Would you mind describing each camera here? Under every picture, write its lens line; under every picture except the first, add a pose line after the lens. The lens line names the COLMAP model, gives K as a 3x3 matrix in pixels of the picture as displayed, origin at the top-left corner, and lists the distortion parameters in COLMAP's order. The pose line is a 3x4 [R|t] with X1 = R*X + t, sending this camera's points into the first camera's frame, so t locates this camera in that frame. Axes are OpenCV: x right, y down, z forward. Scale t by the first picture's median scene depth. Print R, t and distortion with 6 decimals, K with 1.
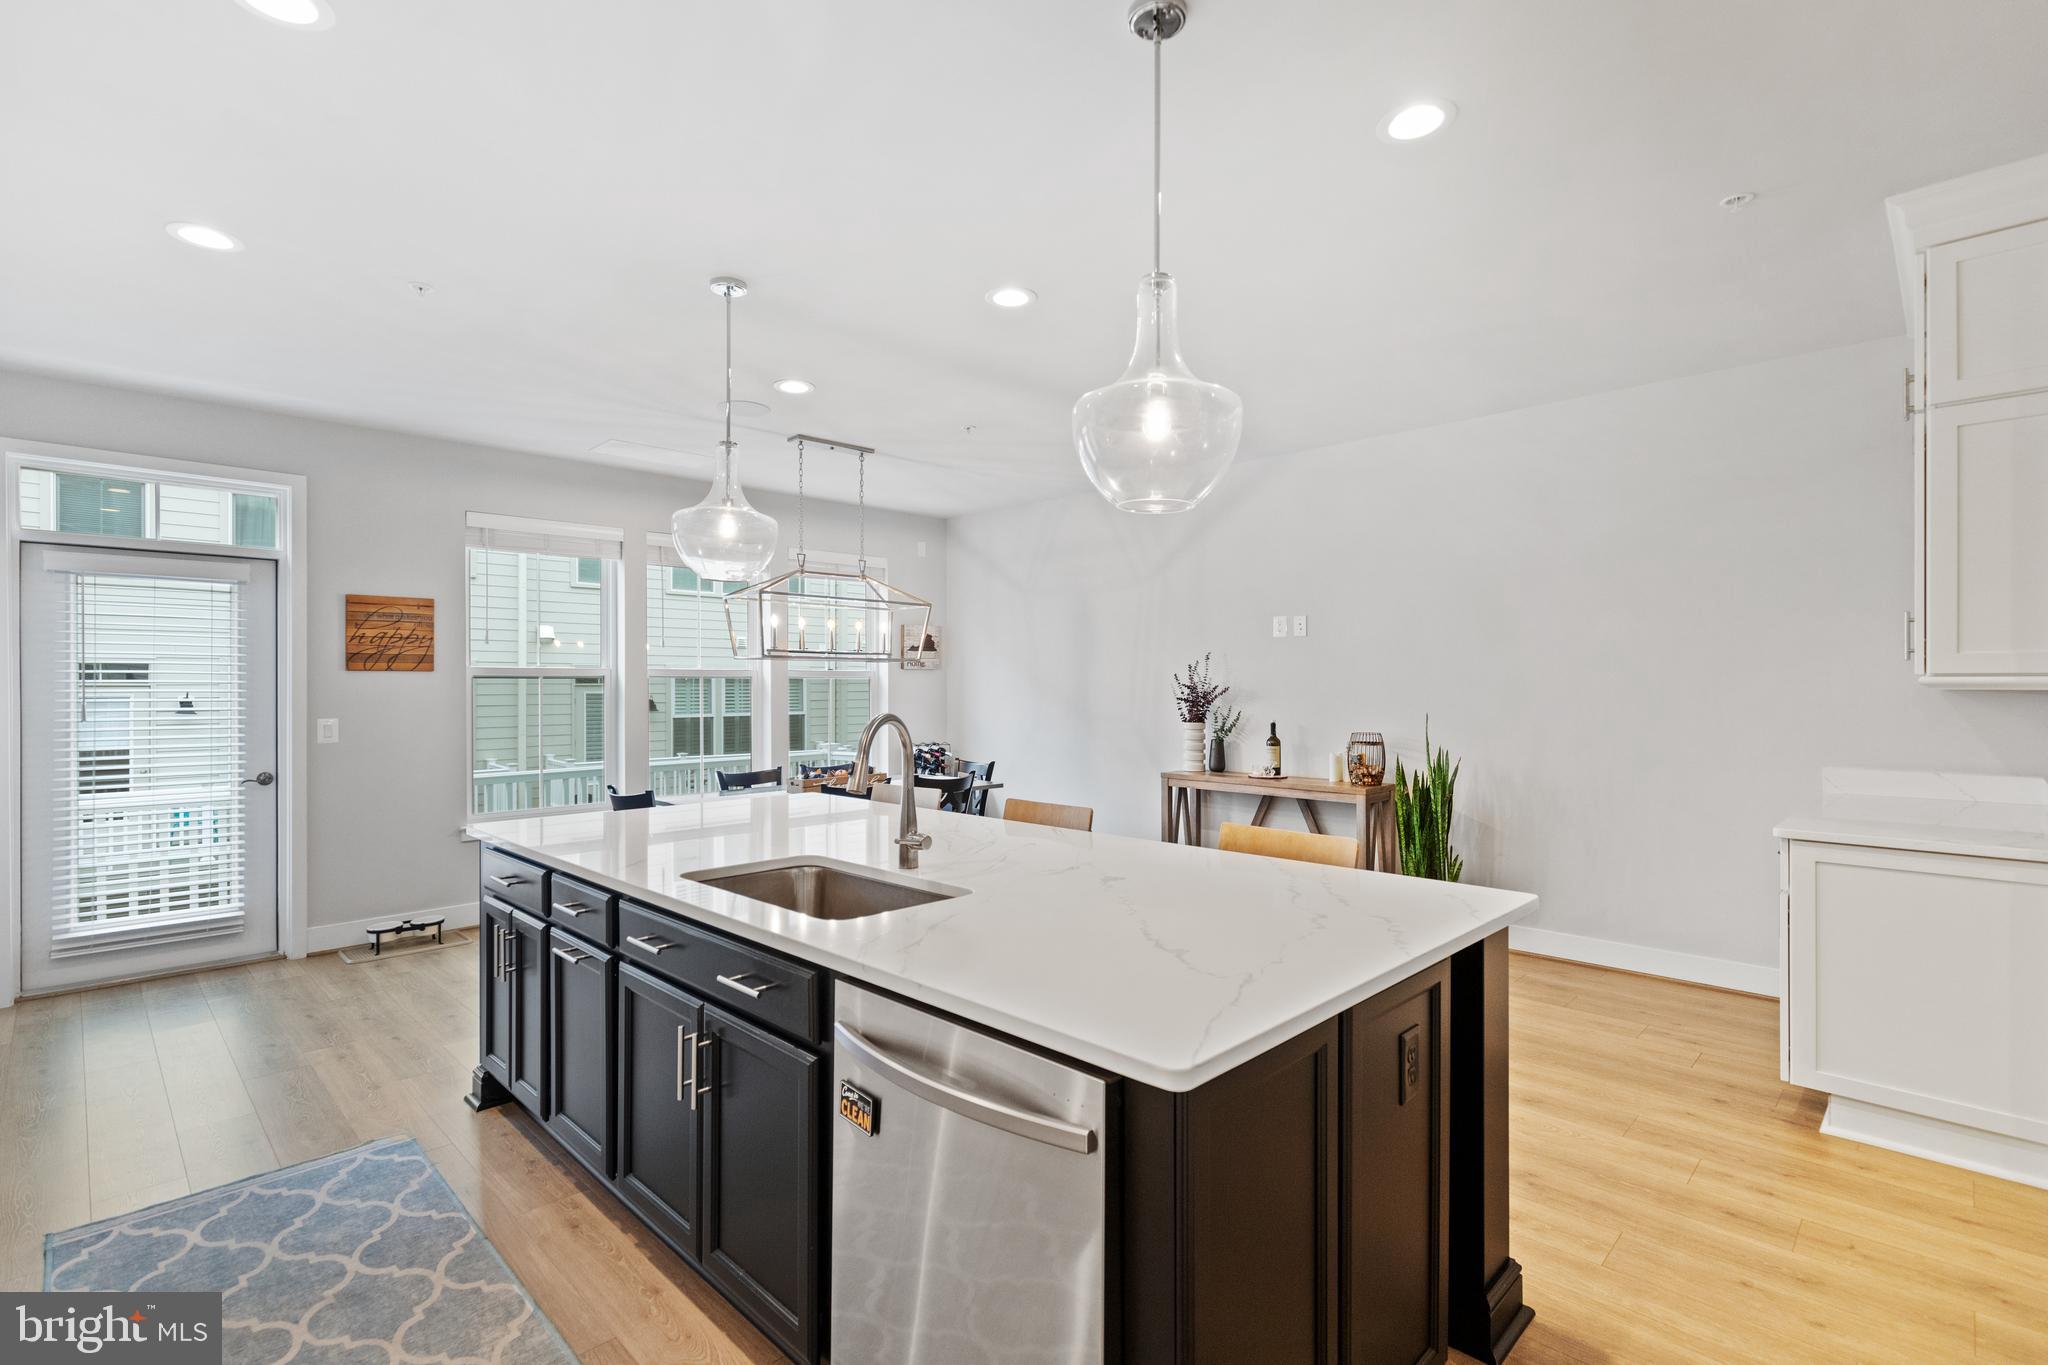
lens RADIAL K [[944.4, 0, 1025.4], [0, 944.4, 686.6], [0, 0, 1]] dist [0.004647, -0.000115]
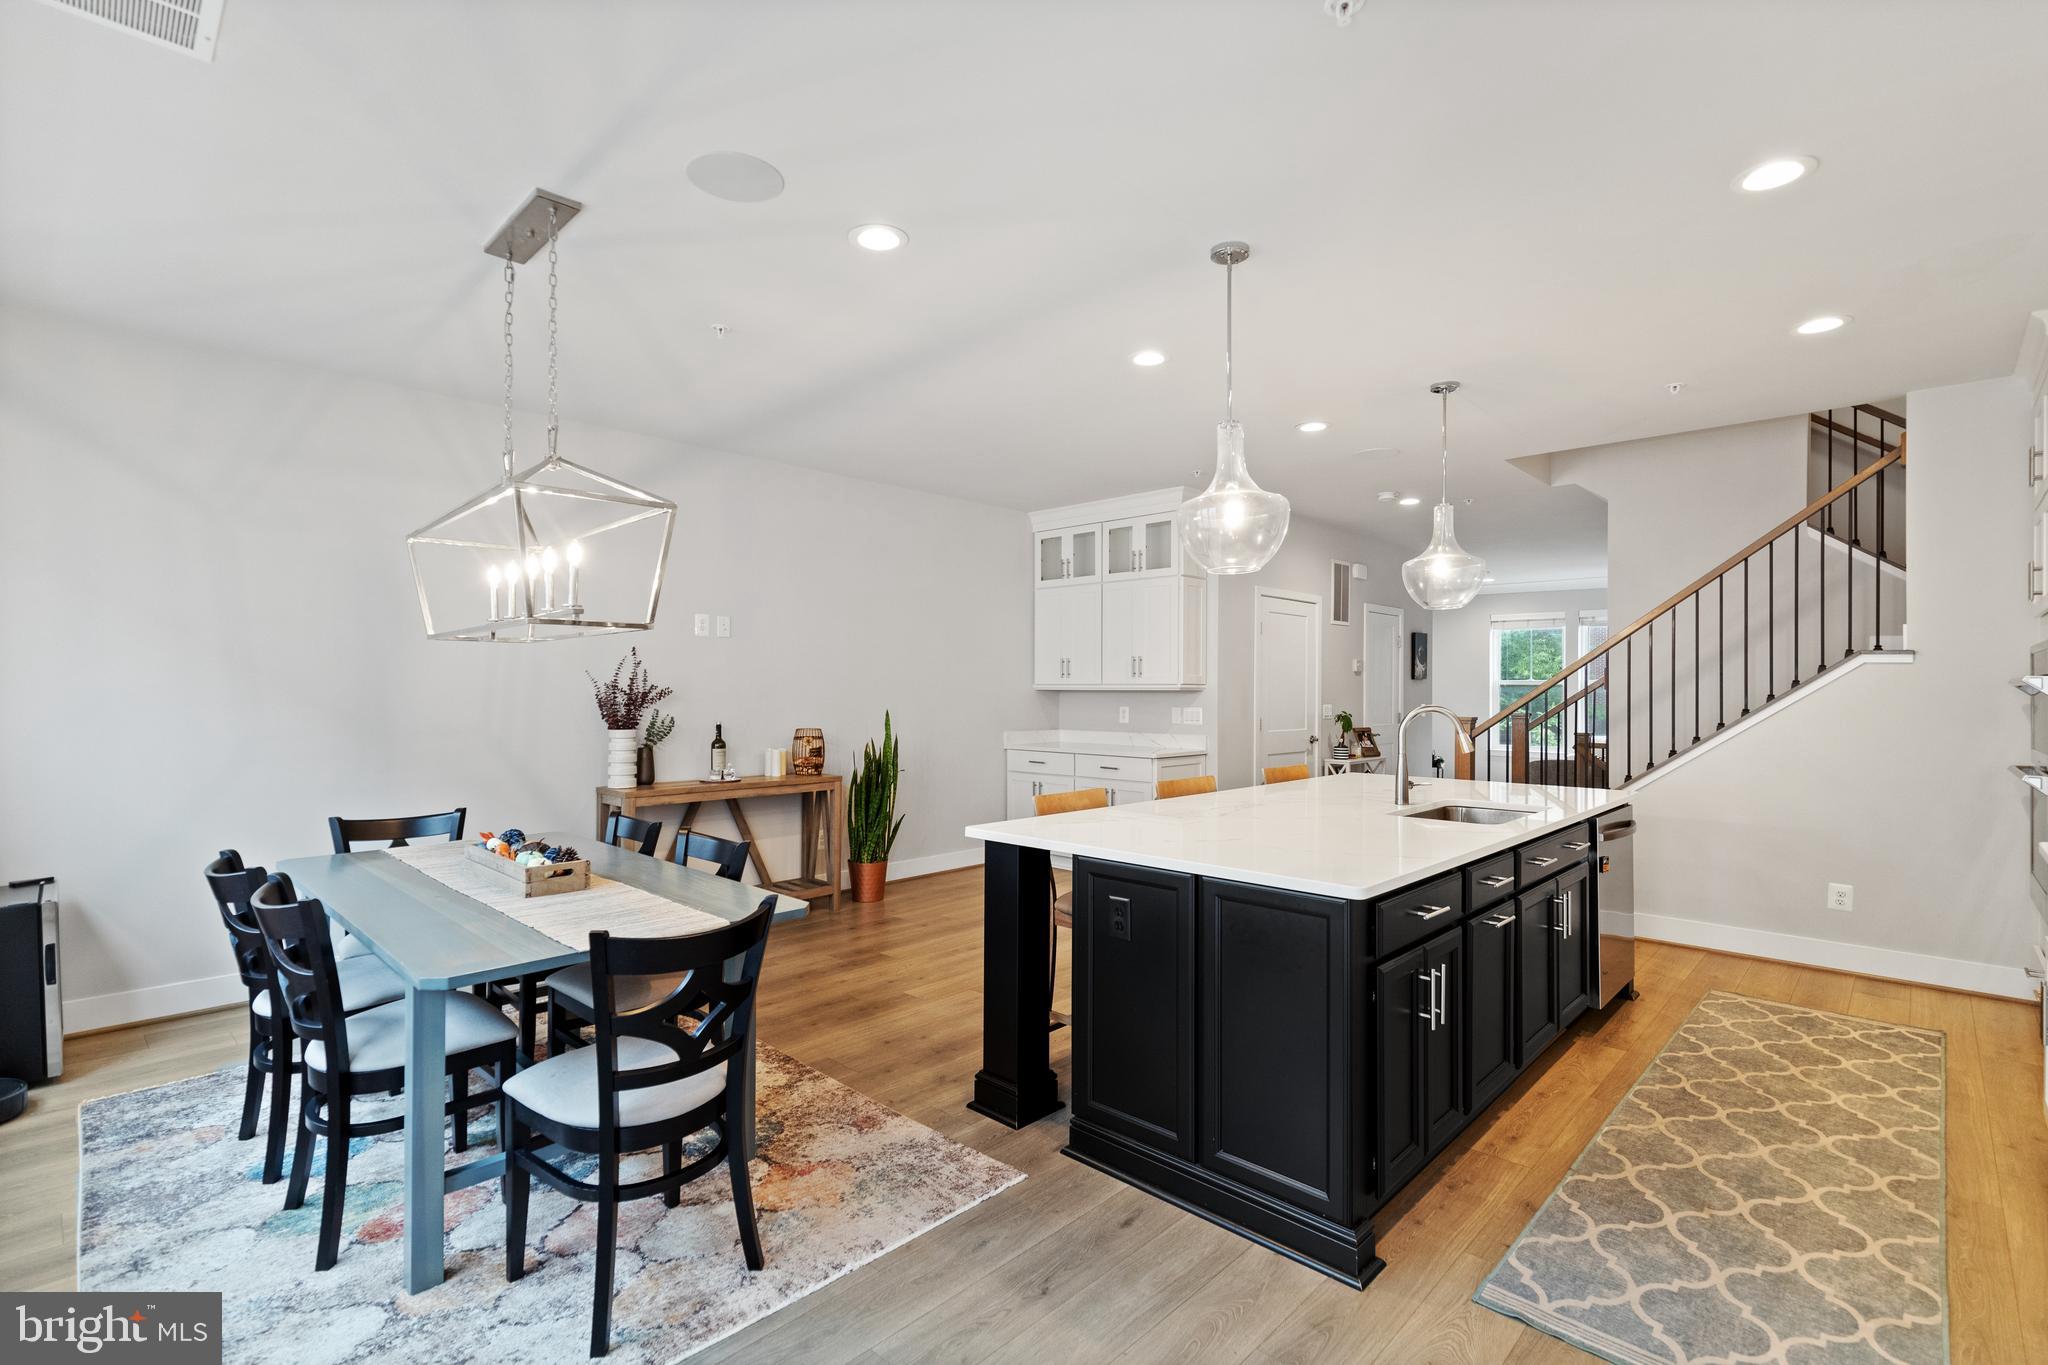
lens RADIAL K [[938.7, 0, 1023.9], [0, 938.7, 686.7], [0, 0, 1]] dist [0.008536, -0.003250]
pose [[-0.019540, 0.003732, 0.999802, -0.790669], [-0.003901, 0.999985, -0.003809, 0.002082], [-0.999801, -0.003974, -0.019525, 0.784319]]
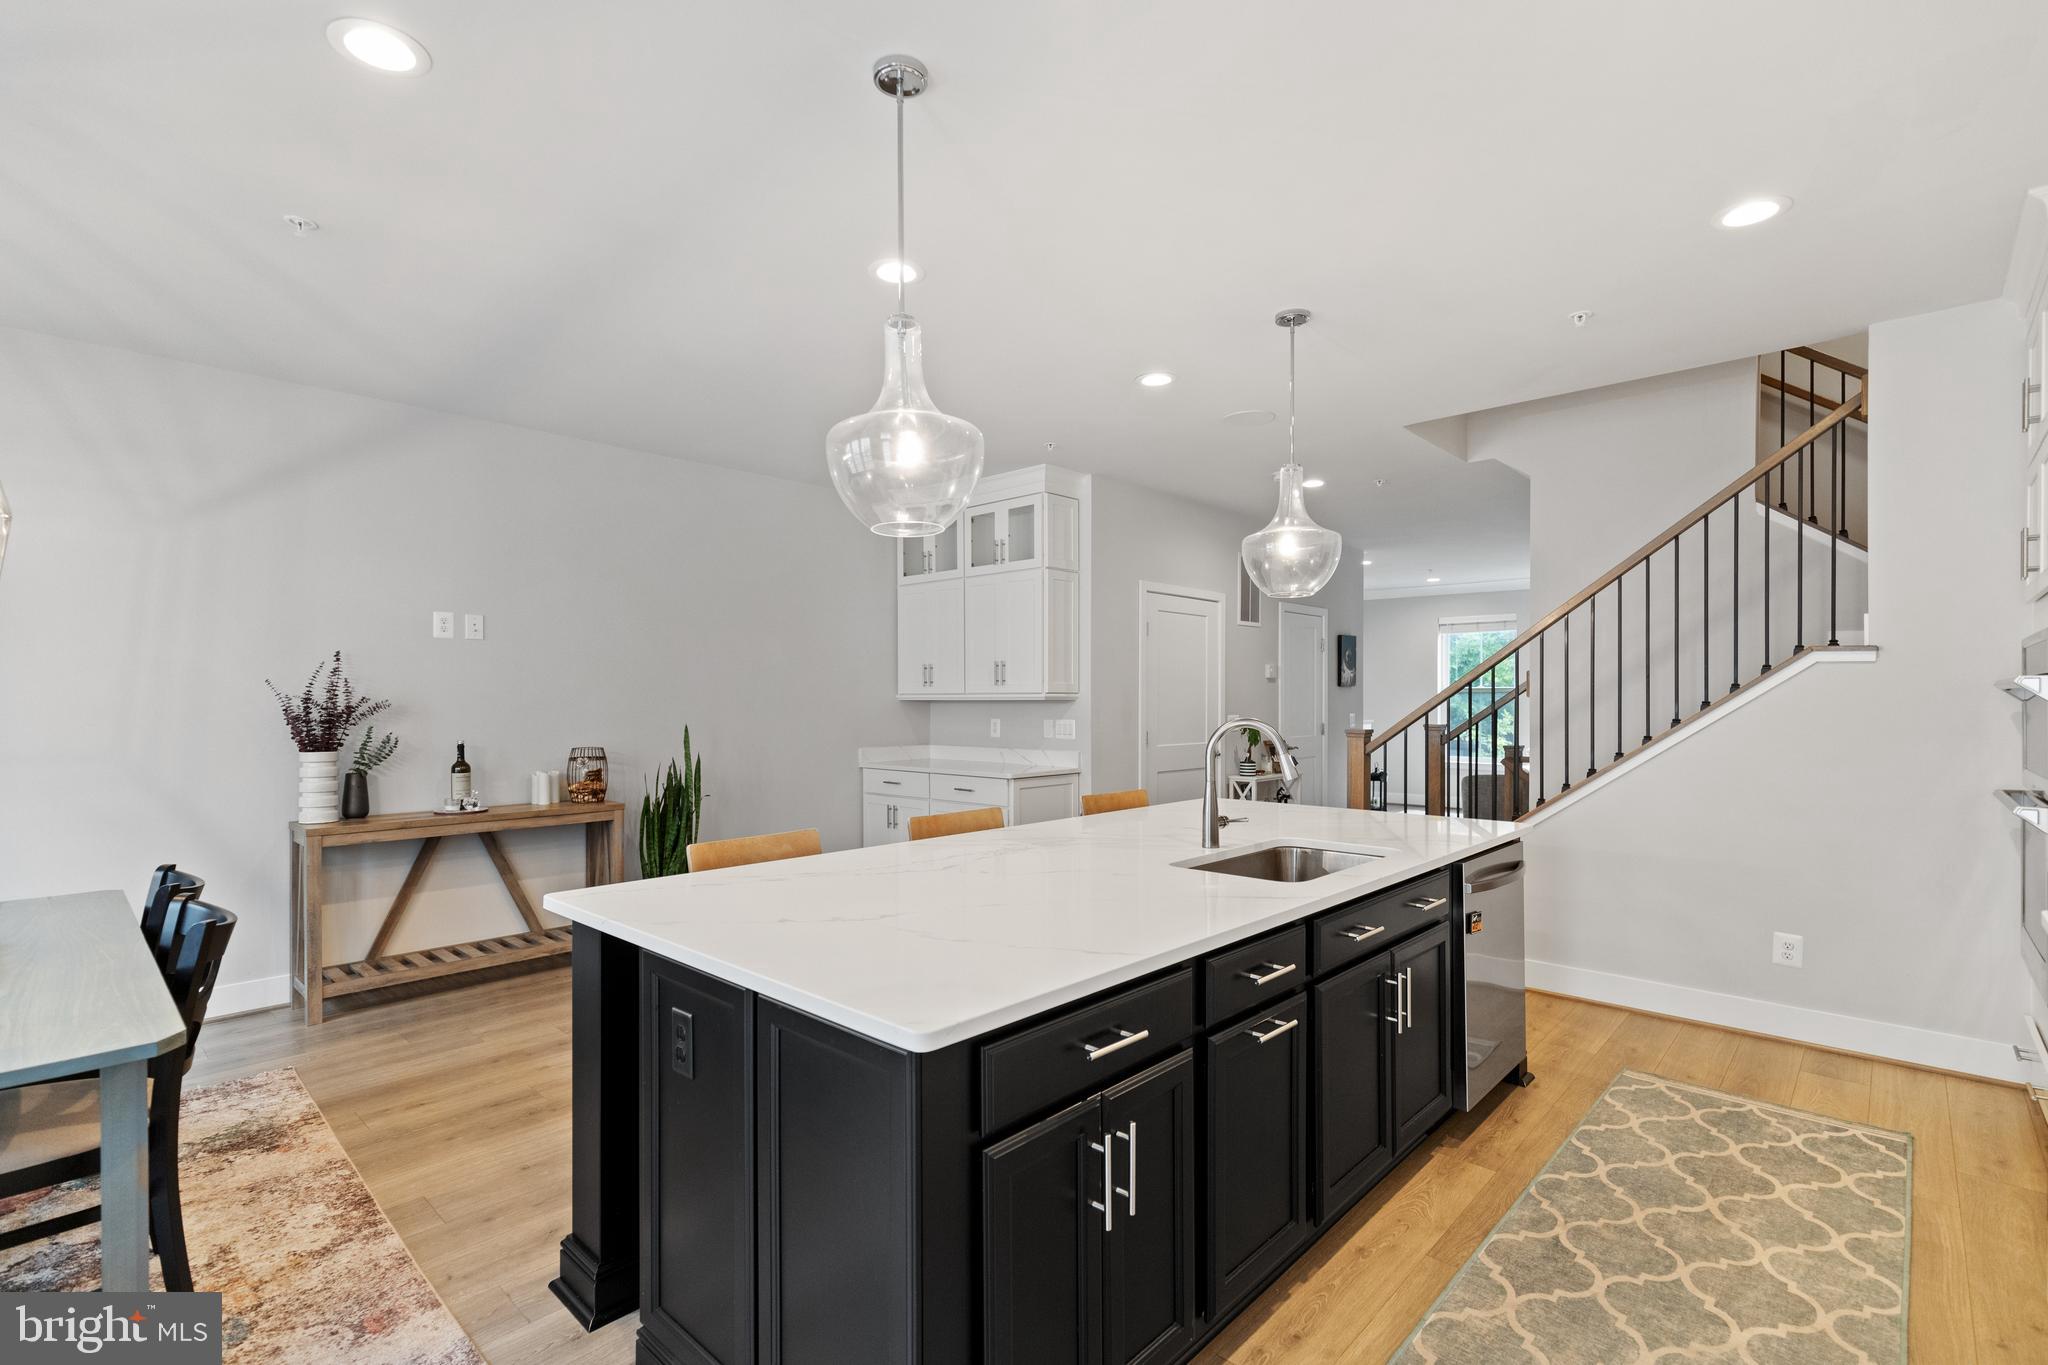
lens RADIAL K [[937.7, 0, 1019.5], [0, 937.7, 700.8], [0, 0, 1]] dist [0.003560, -0.000475]
pose [[-0.027451, 0.000259, 0.999623, -0.619656], [0.001912, 0.999998, -0.000206, 0.002407], [-0.999621, 0.001906, -0.027451, 0.603373]]
